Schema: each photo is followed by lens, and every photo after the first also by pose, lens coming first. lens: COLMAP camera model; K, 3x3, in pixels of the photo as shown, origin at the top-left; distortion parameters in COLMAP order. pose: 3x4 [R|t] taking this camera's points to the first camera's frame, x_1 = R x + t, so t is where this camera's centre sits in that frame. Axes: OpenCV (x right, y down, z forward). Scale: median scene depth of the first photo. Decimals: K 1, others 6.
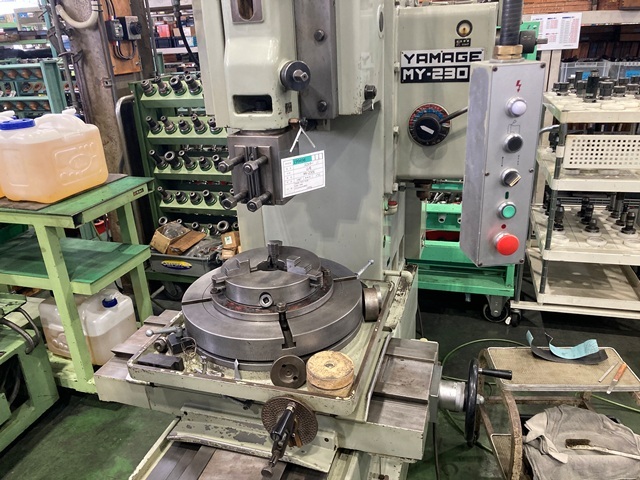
lens RADIAL K [[522.7, 0, 315.0], [0, 522.7, 245.2], [0, 0, 1]] dist [0.032357, -0.036018]
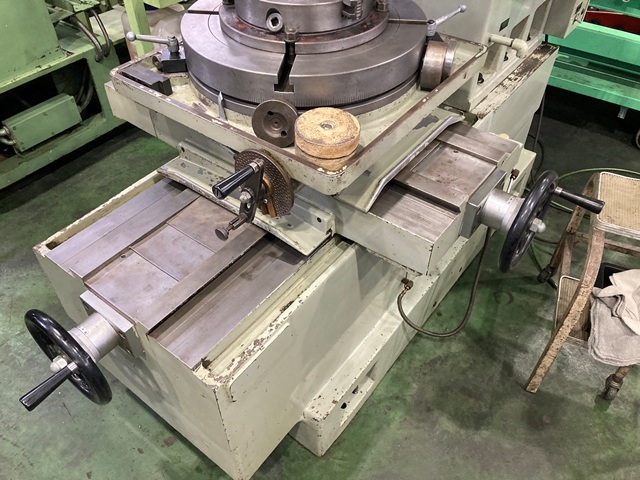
lens RADIAL K [[525.3, 0, 314.4], [0, 525.3, 235.6], [0, 0, 1]] dist [0.020145, -0.009880]
pose [[0.937954, 0.272786, -0.214081, 0.160561], [-0.171647, 0.901673, 0.396893, 0.061829], [0.301297, -0.335521, 0.892550, 0.225663]]
